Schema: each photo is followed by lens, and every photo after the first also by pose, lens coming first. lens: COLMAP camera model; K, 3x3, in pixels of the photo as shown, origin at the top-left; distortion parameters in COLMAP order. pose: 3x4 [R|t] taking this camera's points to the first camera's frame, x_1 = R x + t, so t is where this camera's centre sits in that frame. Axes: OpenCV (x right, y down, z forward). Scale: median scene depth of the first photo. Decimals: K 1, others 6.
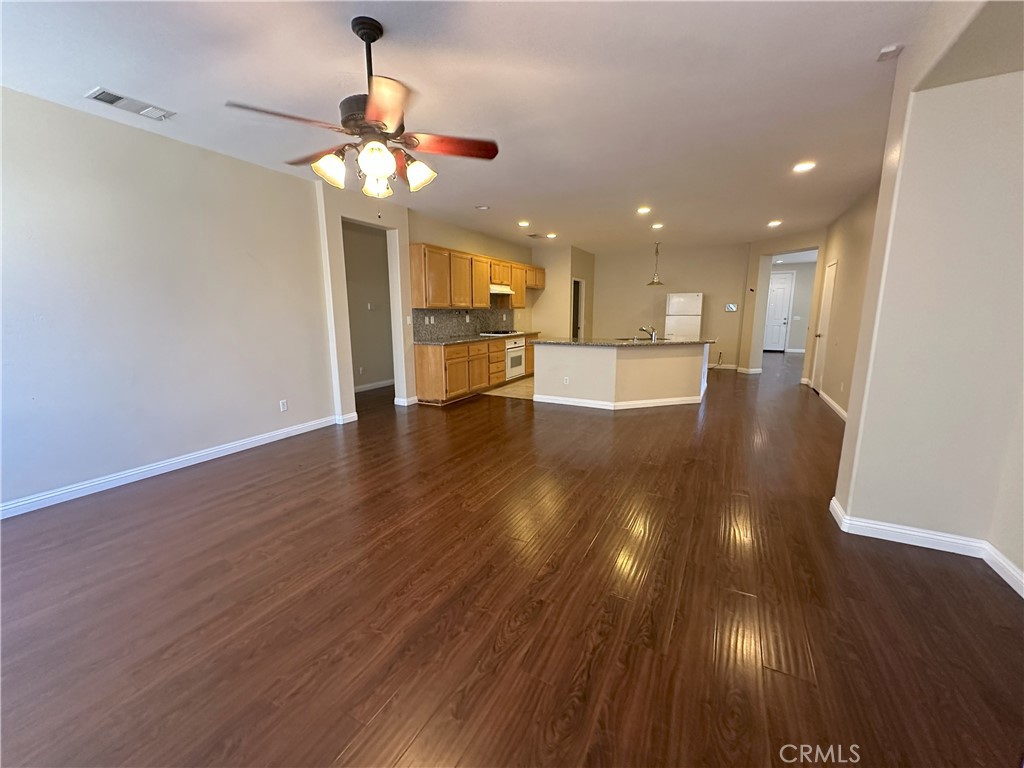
lens RADIAL K [[405.1, 0, 512.0], [0, 405.1, 384.0], [0, 0, 1]] dist [-0.002595, -0.000331]
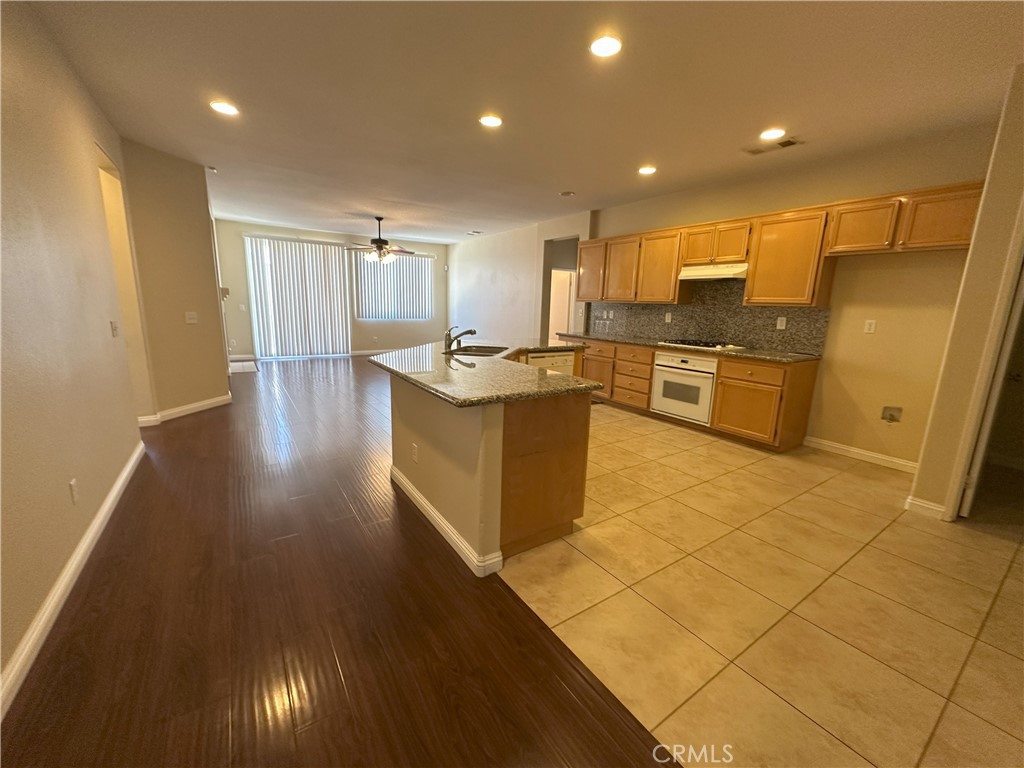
lens RADIAL K [[413.4, 0, 512.0], [0, 413.4, 384.0], [0, 0, 1]] dist [0.001539, 0.000318]
pose [[-0.465425, 0.159275, -0.870638, 0.774331], [-0.187162, 0.943719, 0.272697, -0.220741], [0.865072, 0.289871, -0.409421, 1.216001]]
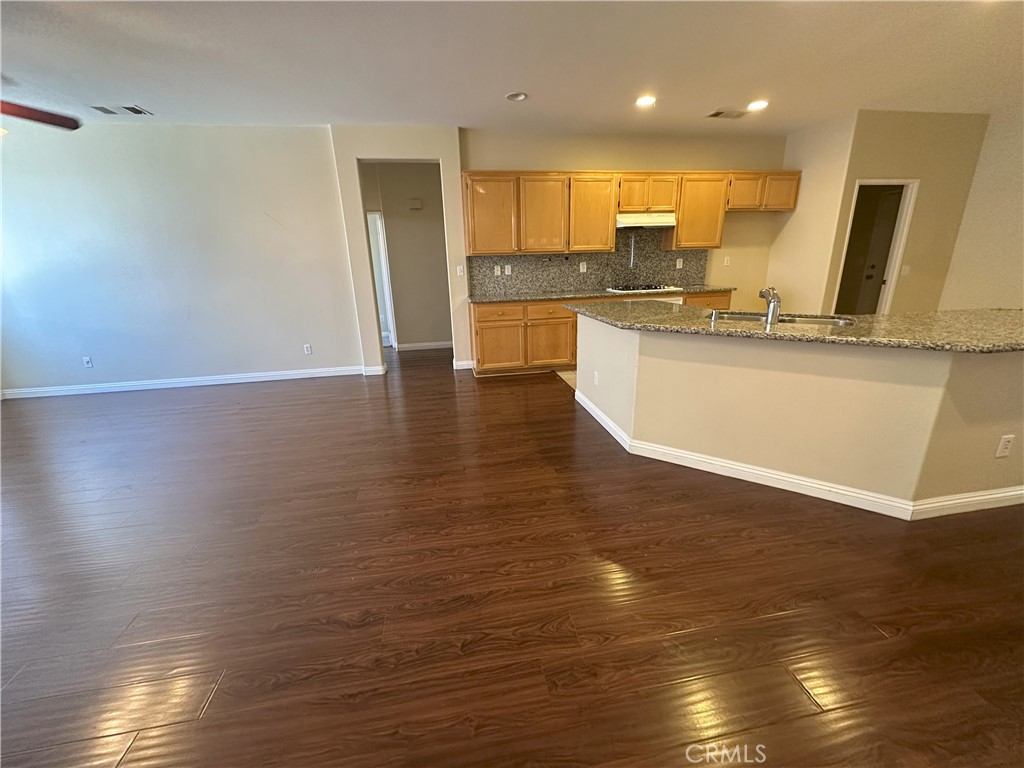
lens RADIAL K [[405.1, 0, 512.0], [0, 405.1, 384.0], [0, 0, 1]] dist [-0.002595, -0.000331]
pose [[0.617986, 0.213661, -0.756599, 0.450527], [-0.113135, 0.976515, 0.183356, -0.083479], [0.778006, -0.027714, 0.627645, 0.486448]]
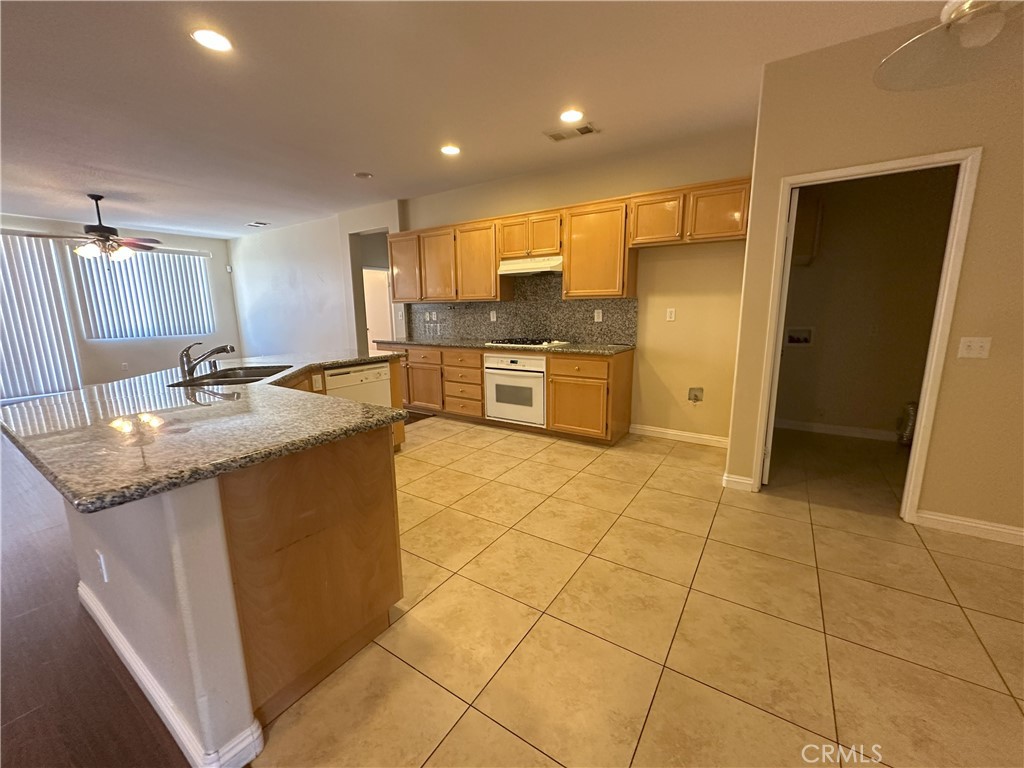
lens RADIAL K [[413.4, 0, 512.0], [0, 413.4, 384.0], [0, 0, 1]] dist [0.001539, 0.000318]
pose [[-0.092185, 0.182883, -0.978803, 0.664255], [-0.166929, 0.966239, 0.196258, -0.213884], [0.981650, 0.181483, -0.058544, 1.212262]]
